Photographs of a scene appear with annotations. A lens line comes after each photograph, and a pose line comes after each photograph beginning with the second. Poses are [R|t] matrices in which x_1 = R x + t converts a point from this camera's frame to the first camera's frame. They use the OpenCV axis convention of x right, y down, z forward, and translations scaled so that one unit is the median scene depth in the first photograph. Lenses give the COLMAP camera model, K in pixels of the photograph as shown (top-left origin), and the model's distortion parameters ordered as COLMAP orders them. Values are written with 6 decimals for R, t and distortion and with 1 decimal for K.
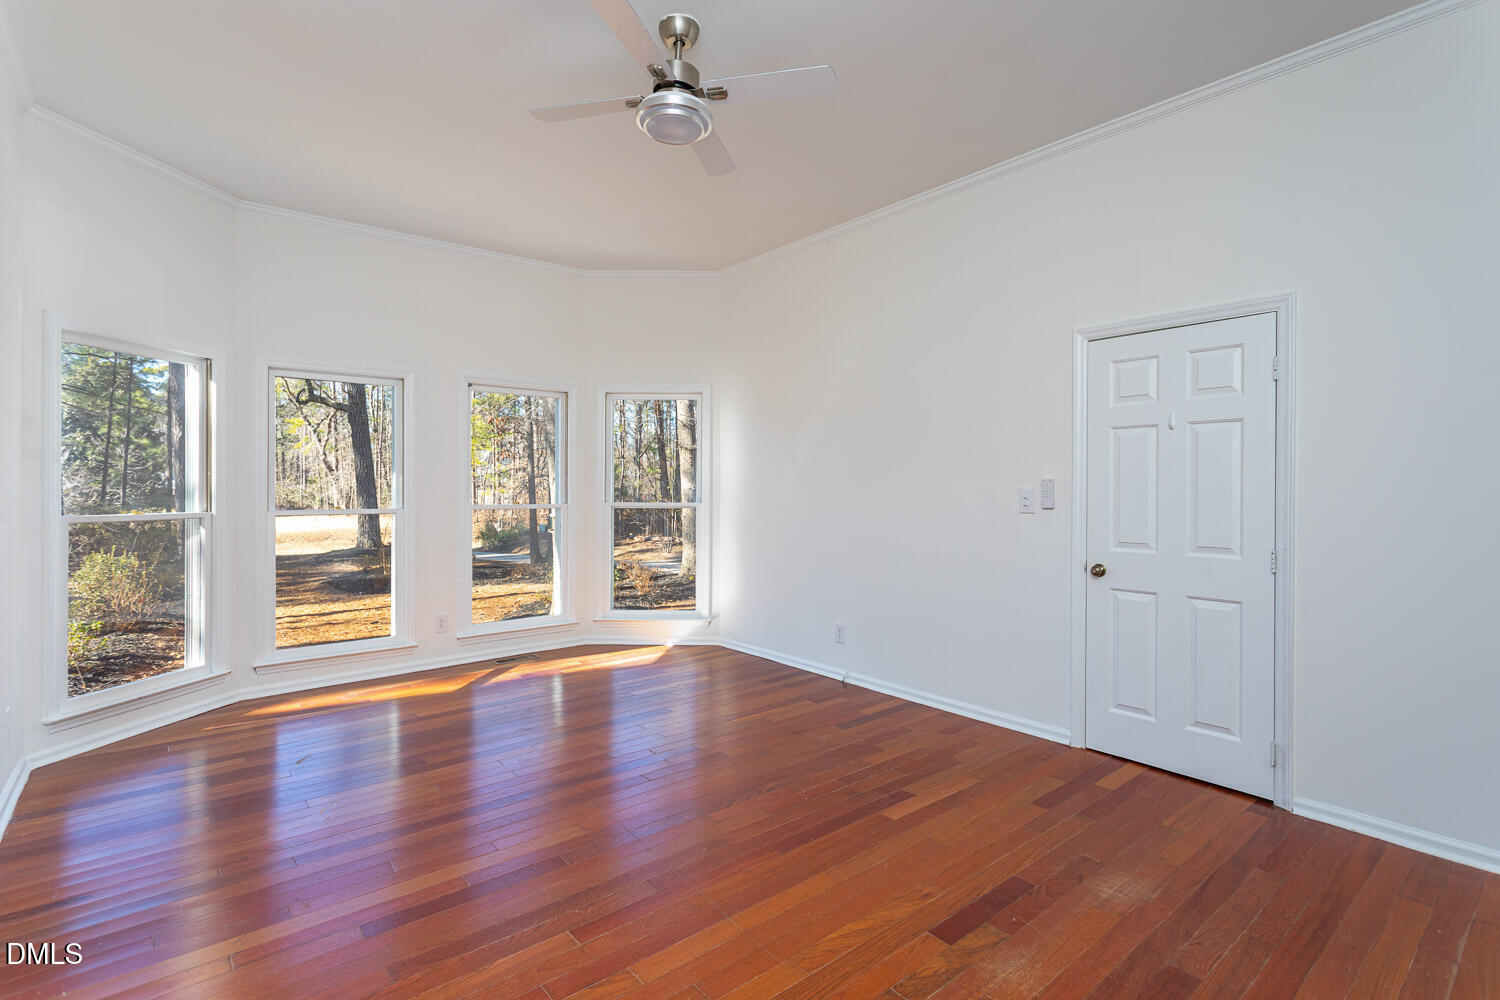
lens RADIAL K [[706.2, 0, 745.2], [0, 706.2, 488.2], [0, 0, 1]] dist [-0.007513, 0.001178]
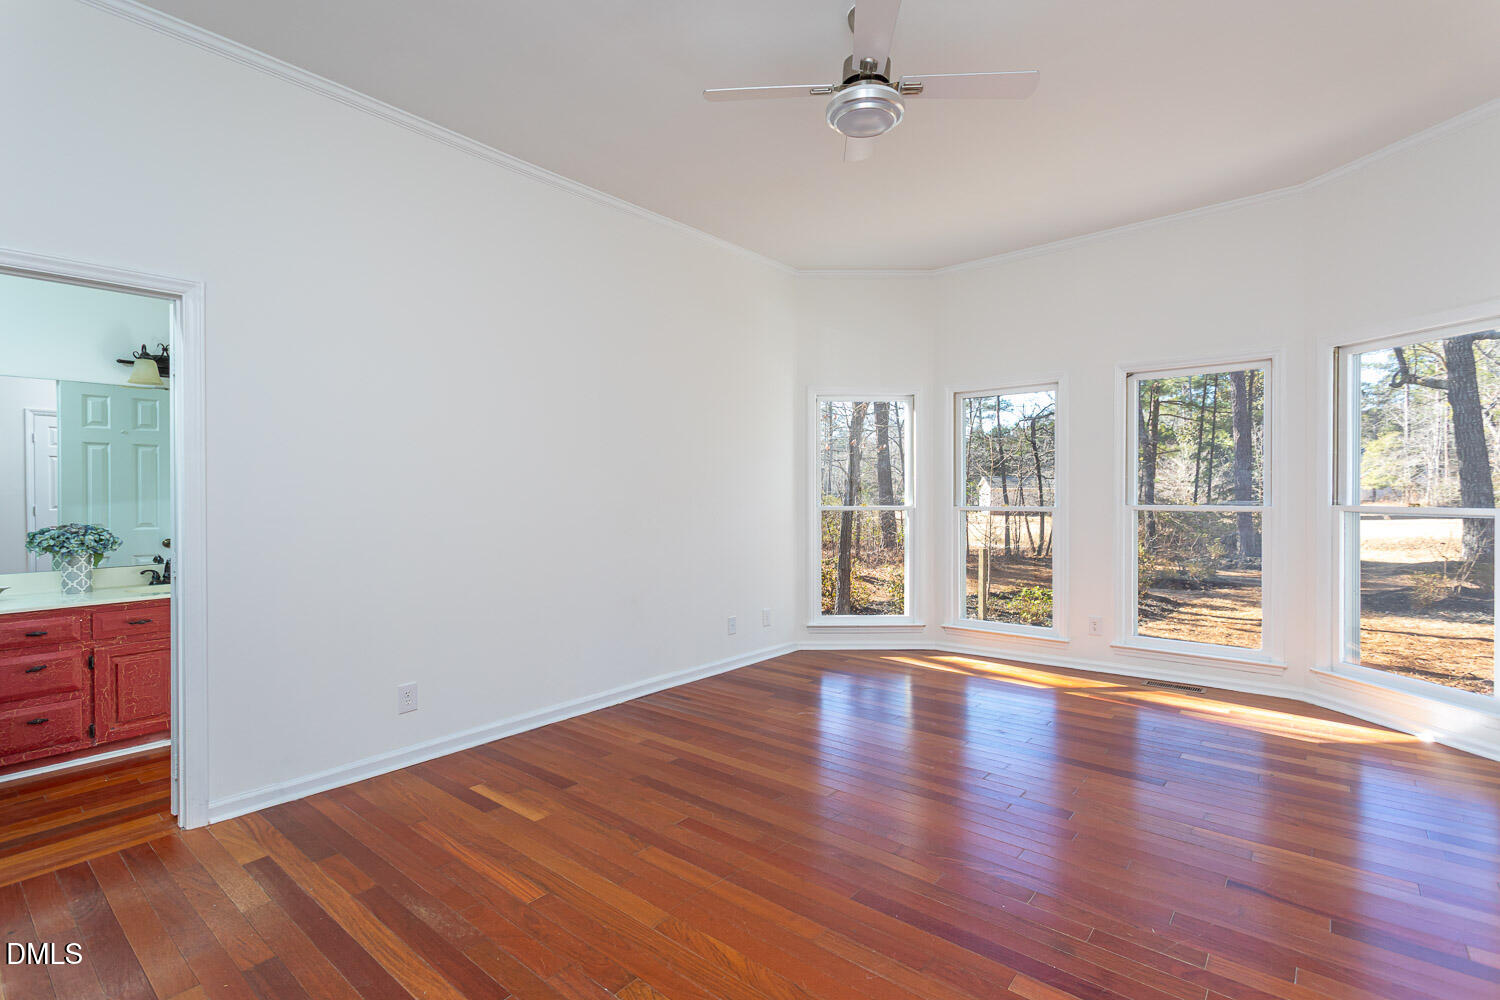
lens RADIAL K [[706.2, 0, 745.0], [0, 706.2, 505.6], [0, 0, 1]] dist [-0.007513, 0.001178]
pose [[0.174463, 0.019197, -0.984477, 0.439441], [0.008583, 0.999742, 0.021016, -0.000692], [0.984626, -0.012116, 0.174253, 0.349022]]
